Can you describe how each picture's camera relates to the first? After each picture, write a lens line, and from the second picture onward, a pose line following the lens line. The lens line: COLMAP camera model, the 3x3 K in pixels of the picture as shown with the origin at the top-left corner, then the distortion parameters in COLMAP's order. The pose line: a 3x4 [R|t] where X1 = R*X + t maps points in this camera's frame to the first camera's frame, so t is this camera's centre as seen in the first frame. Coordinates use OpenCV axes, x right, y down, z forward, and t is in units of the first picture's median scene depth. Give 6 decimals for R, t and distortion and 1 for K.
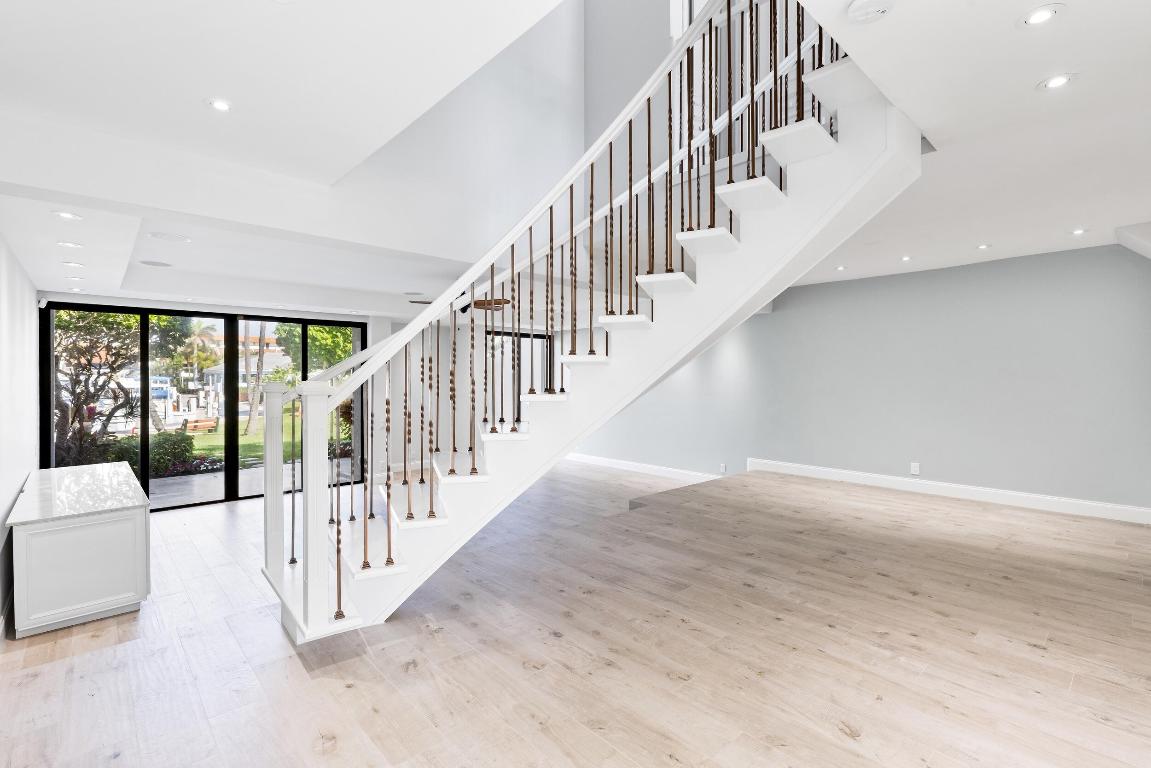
lens RADIAL K [[519.8, 0, 579.7], [0, 519.8, 376.5], [0, 0, 1]] dist [0.006845, -0.001451]
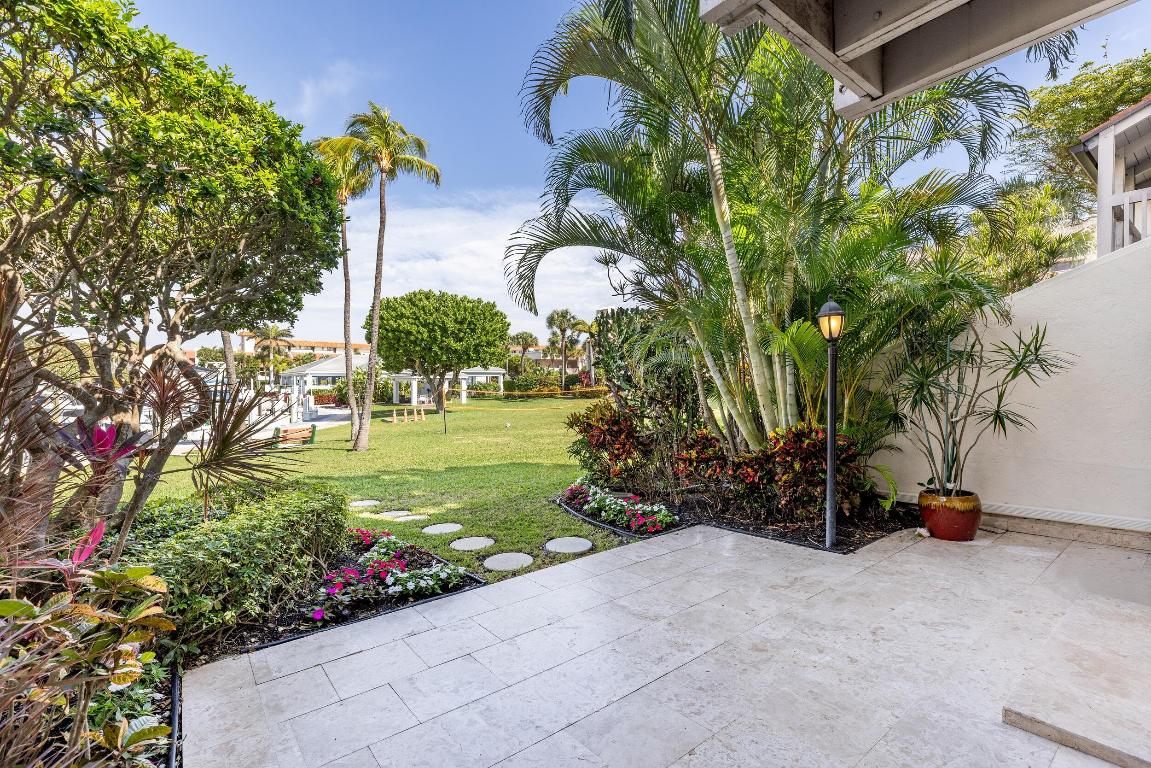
lens RADIAL K [[519.8, 0, 592.6], [0, 519.8, 376.0], [0, 0, 1]] dist [0.006845, -0.001451]
pose [[0.996952, -0.002063, -0.077993, -0.141578], [0.001447, 0.999967, -0.007950, 0.006900], [0.078007, 0.007812, 0.996922, 0.163484]]
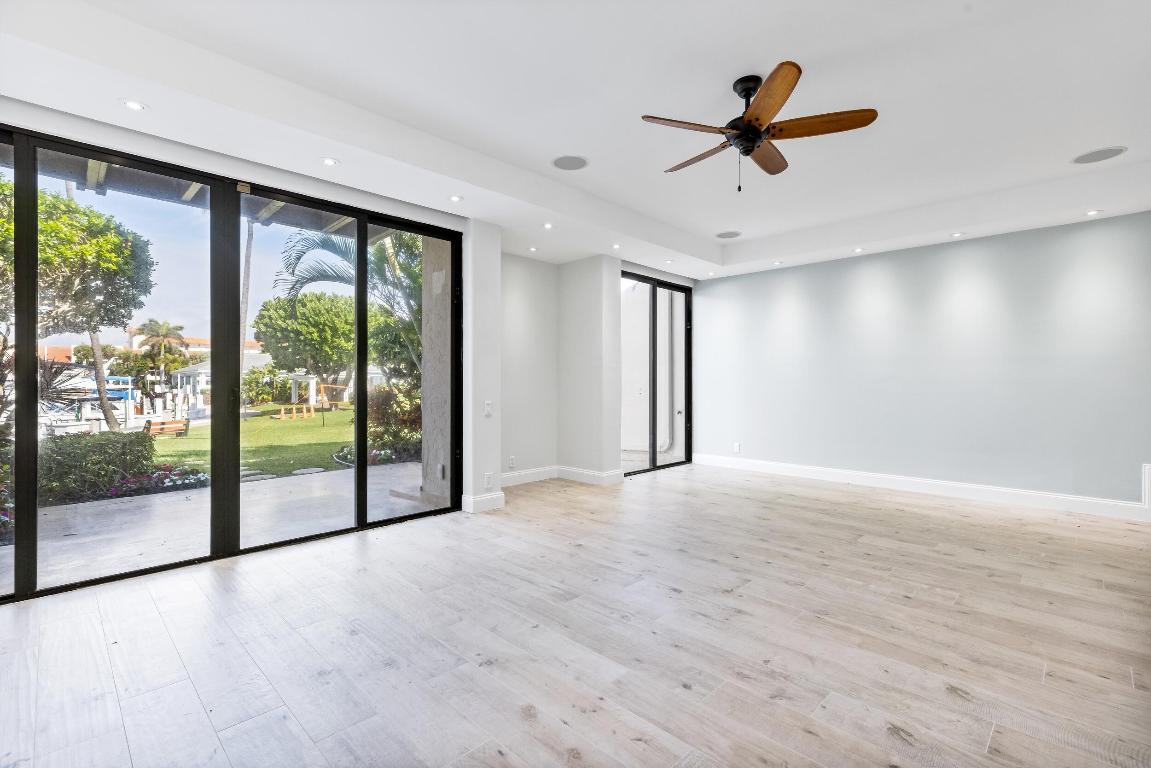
lens RADIAL K [[519.8, 0, 584.1], [0, 519.8, 383.6], [0, 0, 1]] dist [0.006845, -0.001451]
pose [[0.999009, 0.001549, 0.044477, -0.058632], [-0.001666, 0.999995, 0.002587, 0.012040], [-0.044473, -0.002658, 0.999007, 0.082203]]
